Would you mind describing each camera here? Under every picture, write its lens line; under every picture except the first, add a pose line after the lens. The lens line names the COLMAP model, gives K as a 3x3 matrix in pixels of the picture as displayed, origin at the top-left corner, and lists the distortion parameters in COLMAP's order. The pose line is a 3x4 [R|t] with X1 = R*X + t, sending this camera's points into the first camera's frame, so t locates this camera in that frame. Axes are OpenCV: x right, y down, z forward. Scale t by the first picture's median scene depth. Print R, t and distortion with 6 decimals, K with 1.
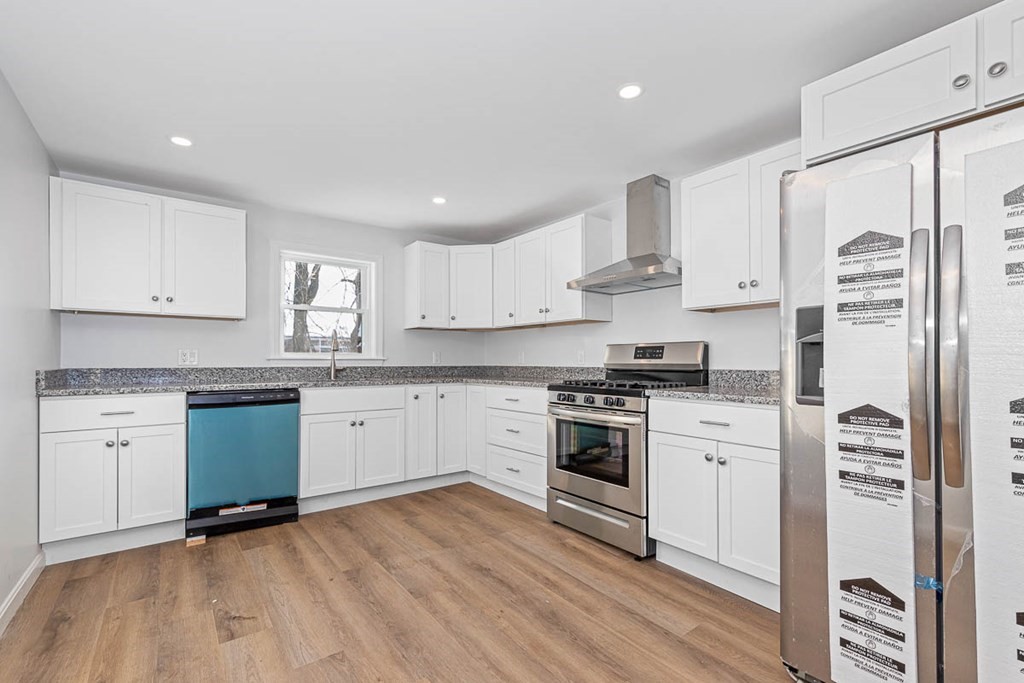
lens RADIAL K [[438.8, 0, 517.2], [0, 438.8, 360.0], [0, 0, 1]] dist [0.000397, -0.000186]
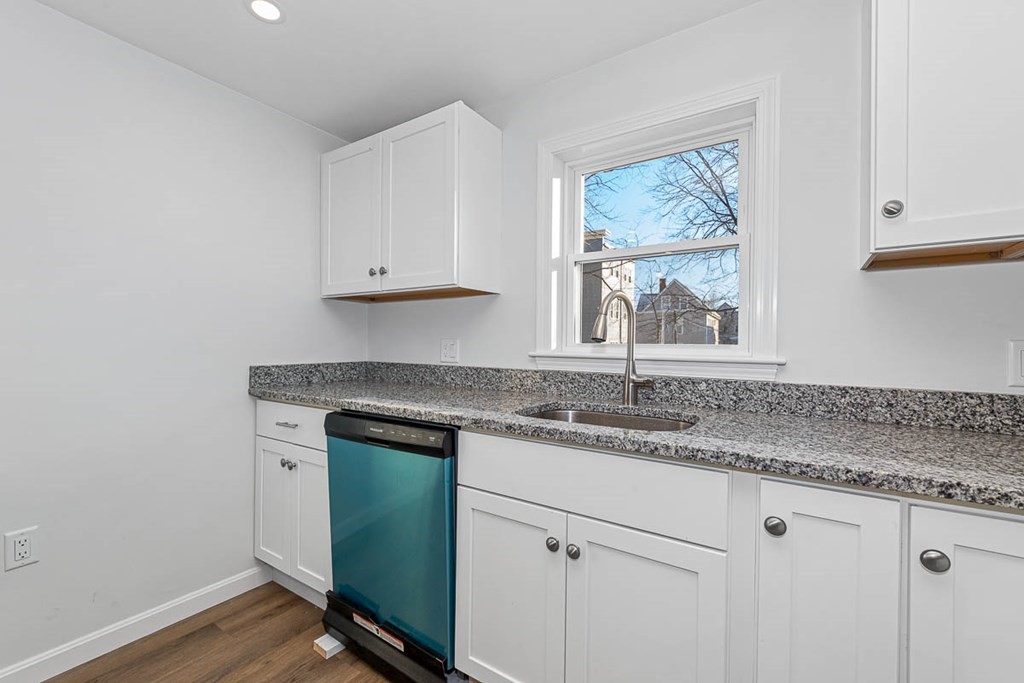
lens RADIAL K [[438.8, 0, 511.1], [0, 438.8, 339.5], [0, 0, 1]] dist [0.000397, -0.000186]
pose [[0.307713, -0.000493, -0.951479, -0.041242], [-0.006365, 0.999976, -0.002577, -0.021741], [0.951458, 0.006849, 0.307702, 0.828859]]
